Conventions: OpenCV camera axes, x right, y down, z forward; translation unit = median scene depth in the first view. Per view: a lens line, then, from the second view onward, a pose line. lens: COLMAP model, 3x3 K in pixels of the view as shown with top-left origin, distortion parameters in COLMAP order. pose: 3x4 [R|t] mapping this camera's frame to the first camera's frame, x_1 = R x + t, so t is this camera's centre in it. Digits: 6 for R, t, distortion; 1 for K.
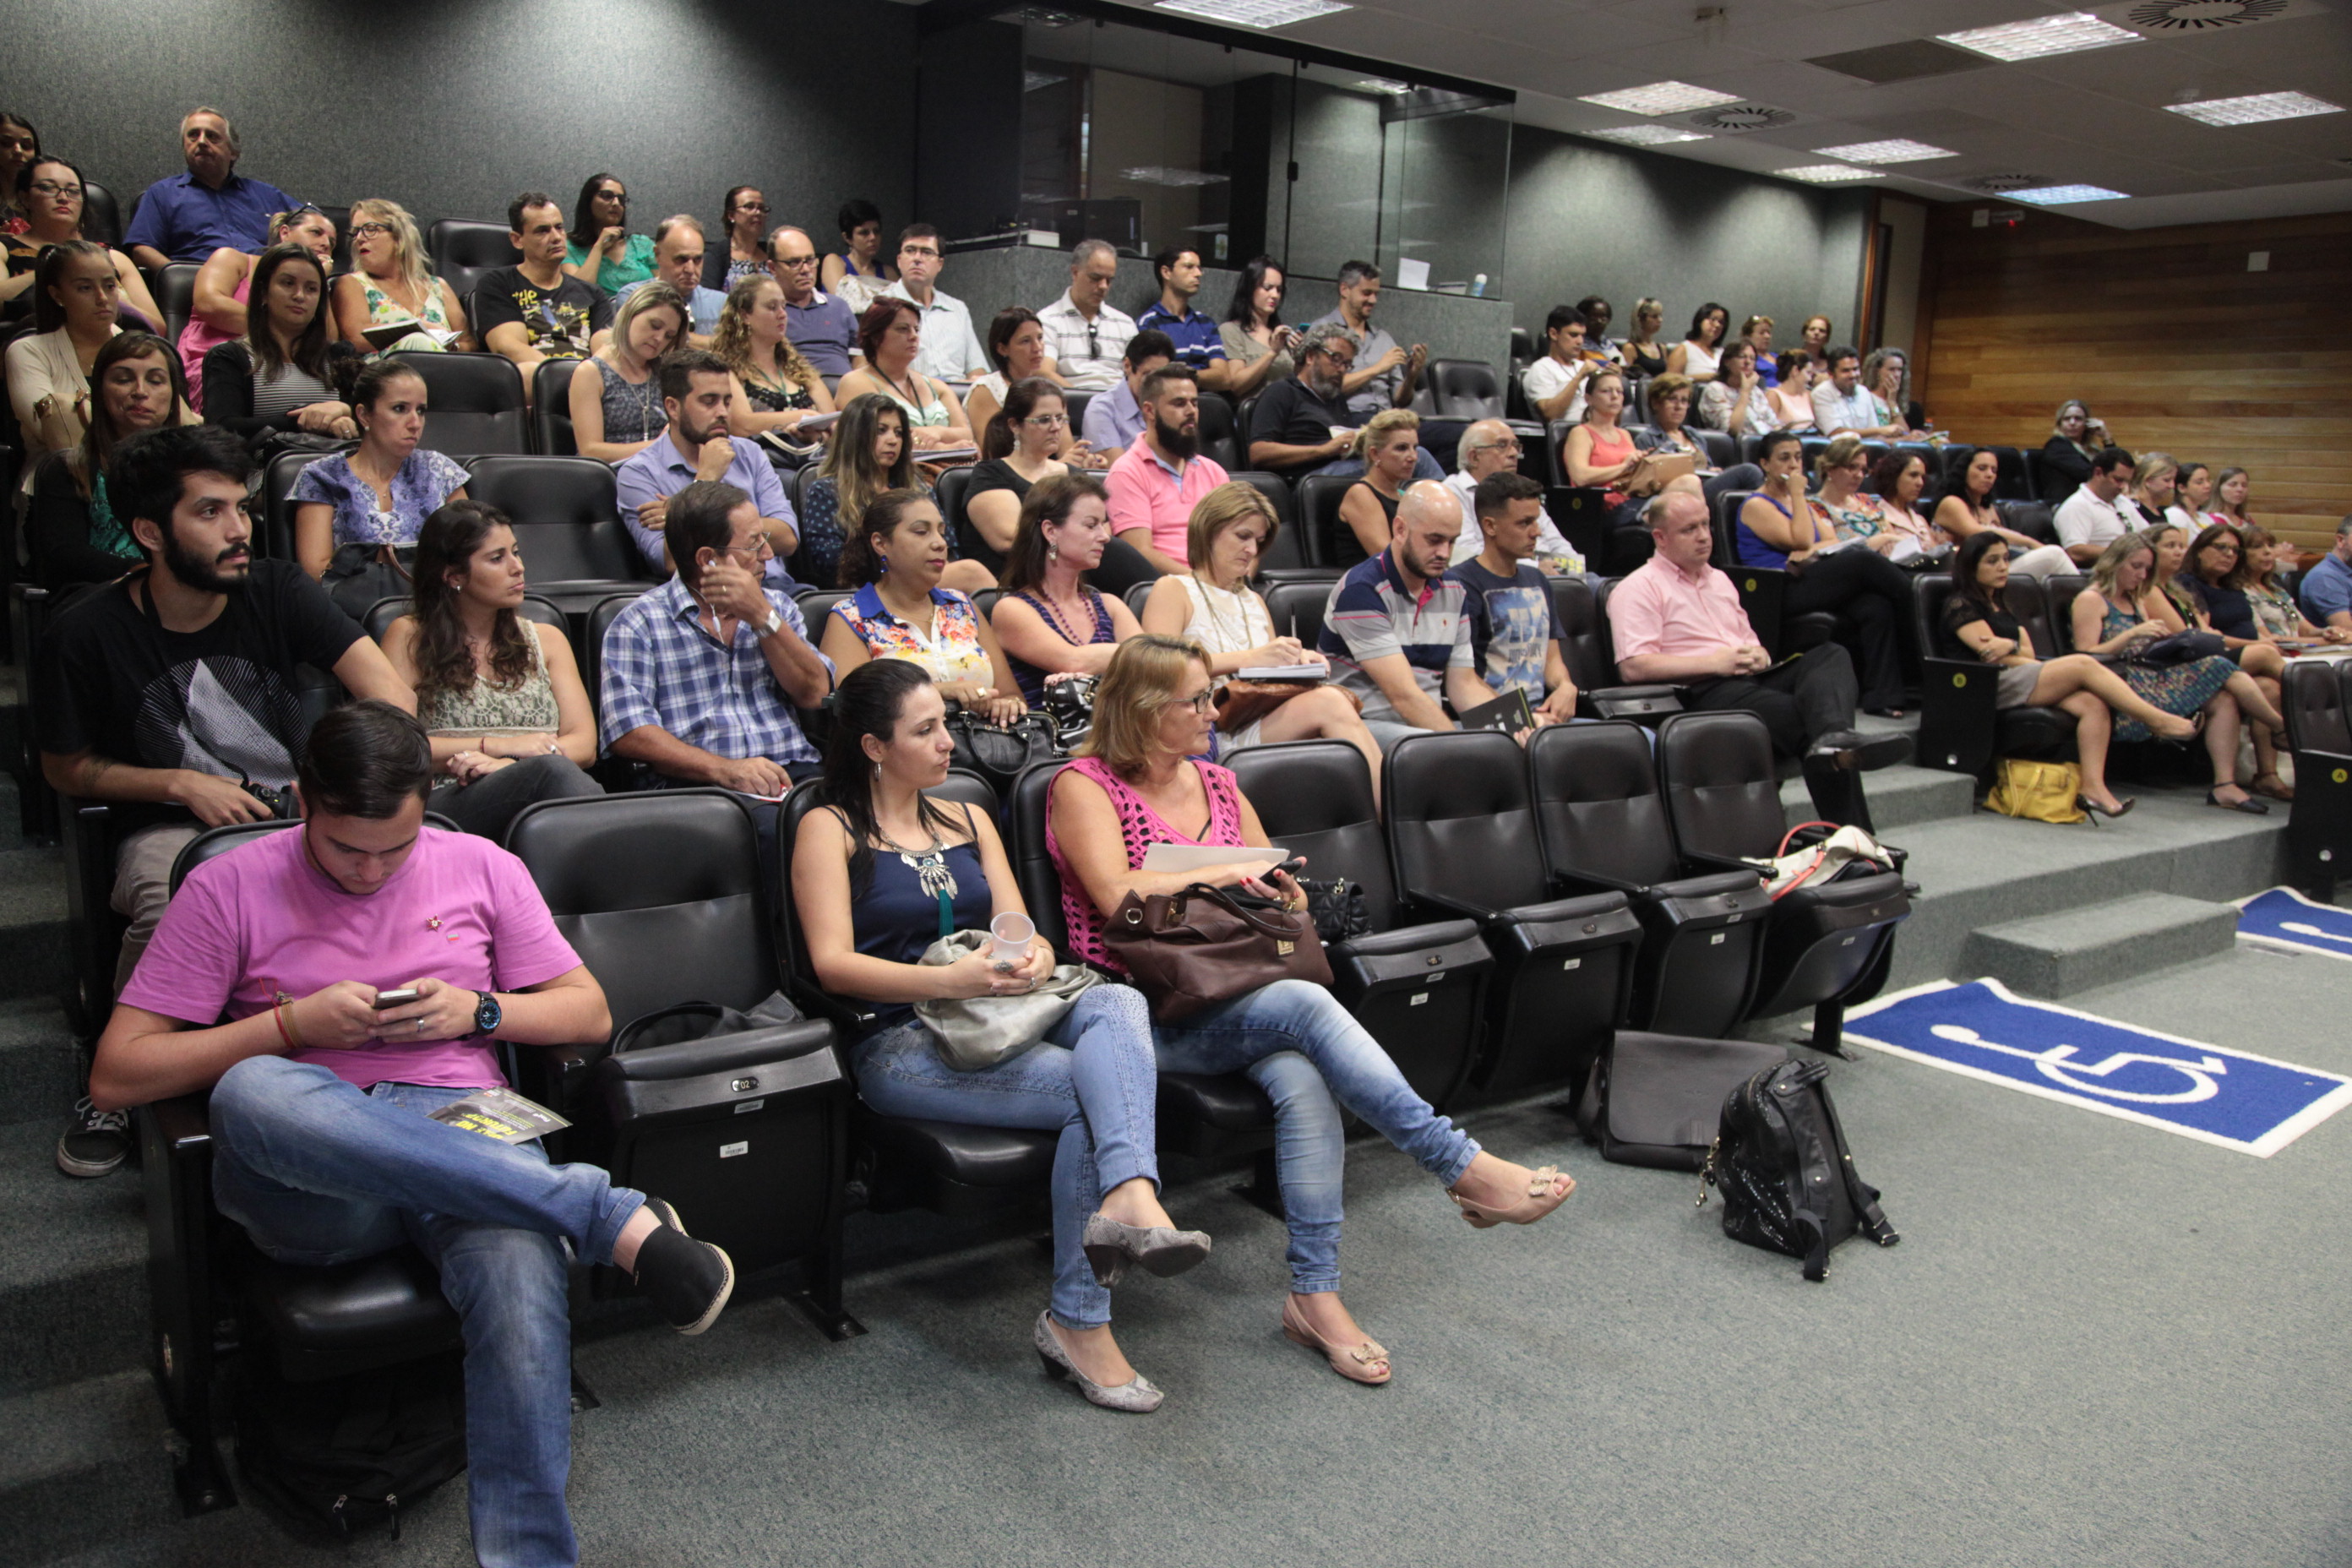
lens RADIAL K [[1840.4, 0, 1176.0], [0, 1840.4, 784.0], [0, 0, 1]] dist [-0.124786, 0.139200]
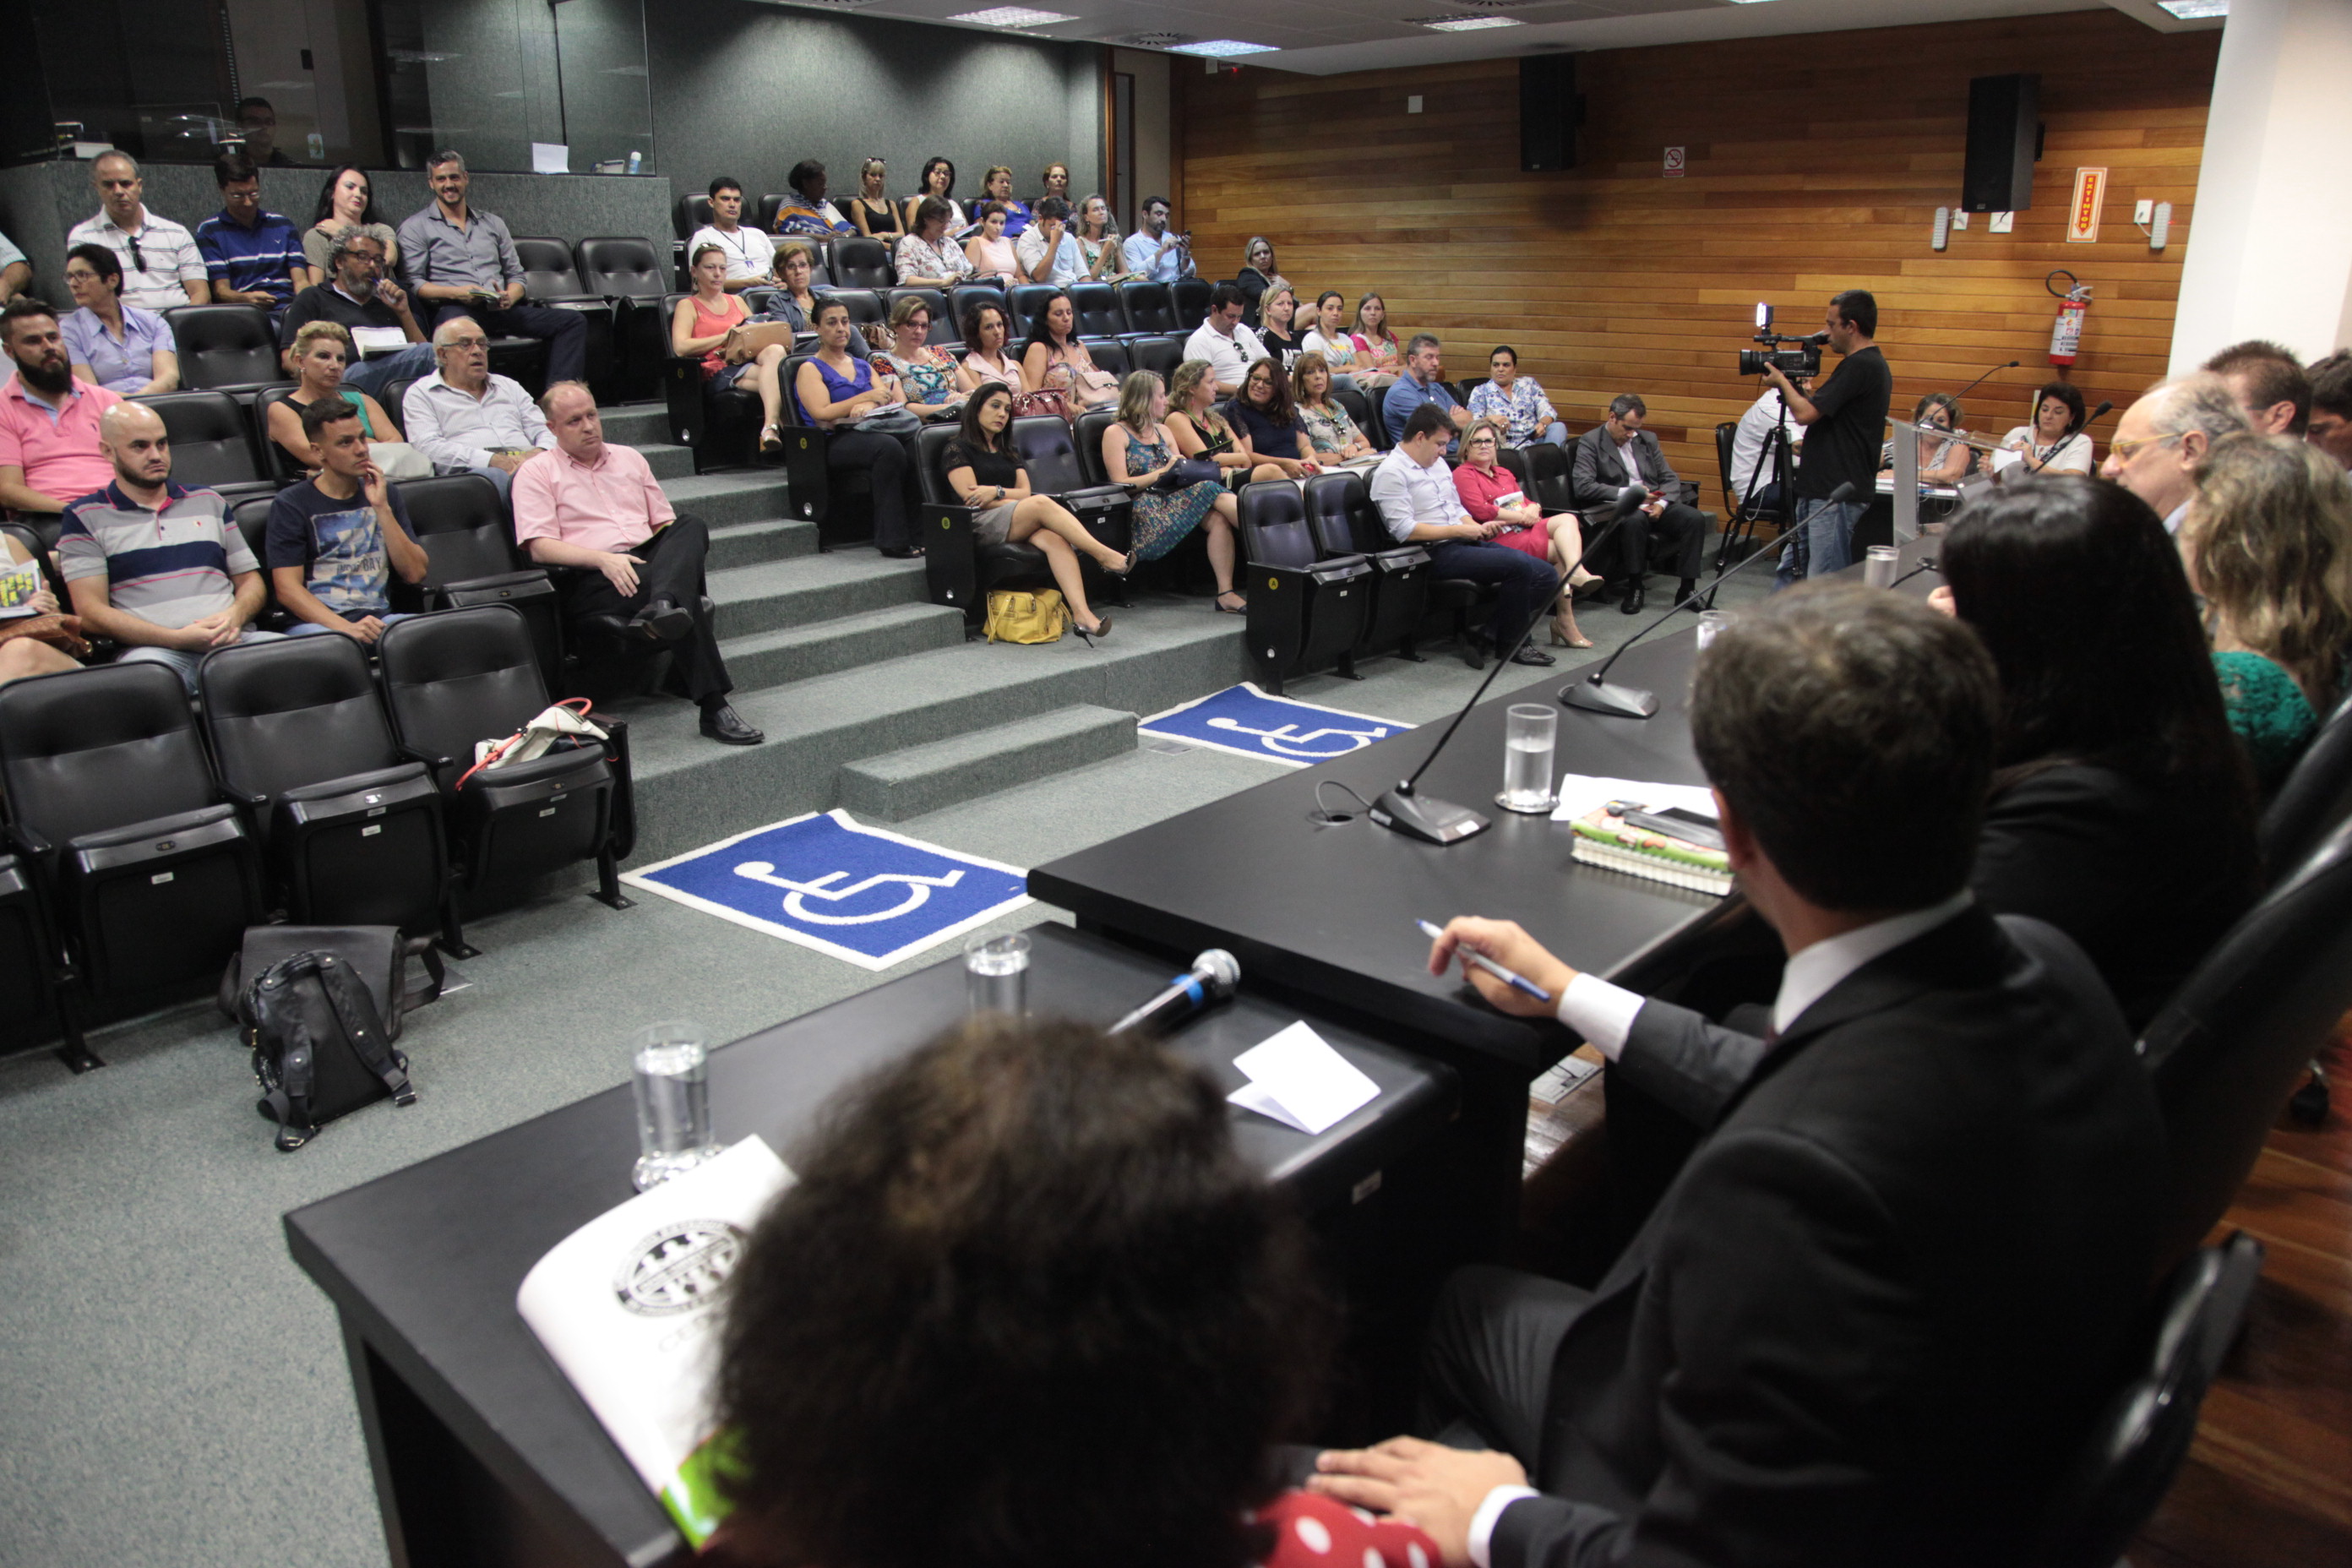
lens RADIAL K [[1649.8, 0, 1176.0], [0, 1649.8, 784.0], [0, 0, 1]] dist [-0.089766, 0.042676]
pose [[0.975529, -0.101425, 0.195080, 0.333676], [0.076359, 0.988306, 0.131990, -0.020304], [-0.206186, -0.113864, 0.971865, -0.033460]]
